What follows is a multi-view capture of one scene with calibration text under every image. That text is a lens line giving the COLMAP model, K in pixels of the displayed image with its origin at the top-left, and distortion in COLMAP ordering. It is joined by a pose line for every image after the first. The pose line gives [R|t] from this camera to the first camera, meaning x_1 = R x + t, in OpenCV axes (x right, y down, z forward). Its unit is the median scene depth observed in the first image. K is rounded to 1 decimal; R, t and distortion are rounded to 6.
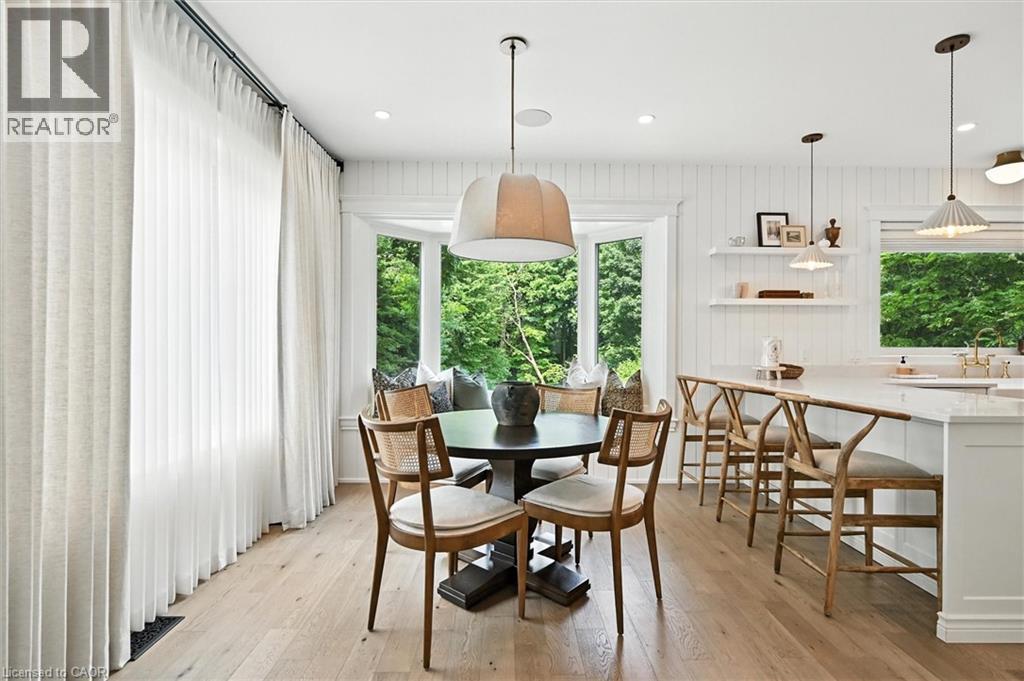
lens RADIAL K [[409.8, 0, 514.4], [0, 409.8, 331.4], [0, 0, 1]] dist [0.000199, 0.000156]
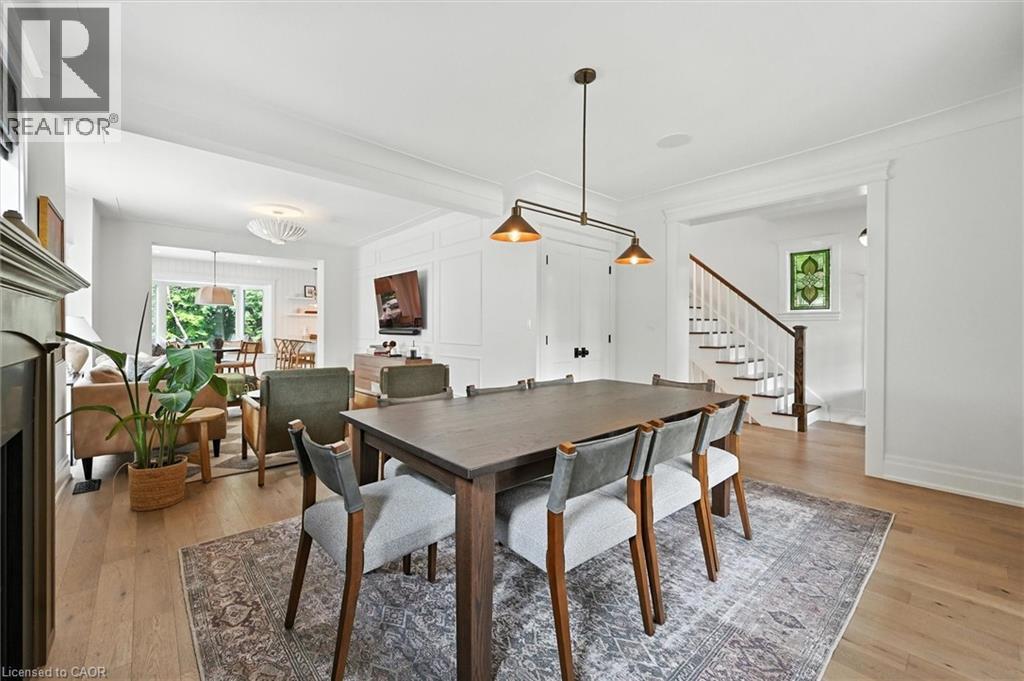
lens RADIAL K [[409.8, 0, 514.4], [0, 409.8, 331.4], [0, 0, 1]] dist [0.000199, 0.000156]
pose [[0.735407, -0.000244, 0.677626, -0.325490], [-0.025258, 0.999295, 0.027771, -0.067780], [-0.677155, -0.037539, 0.734882, -2.237446]]
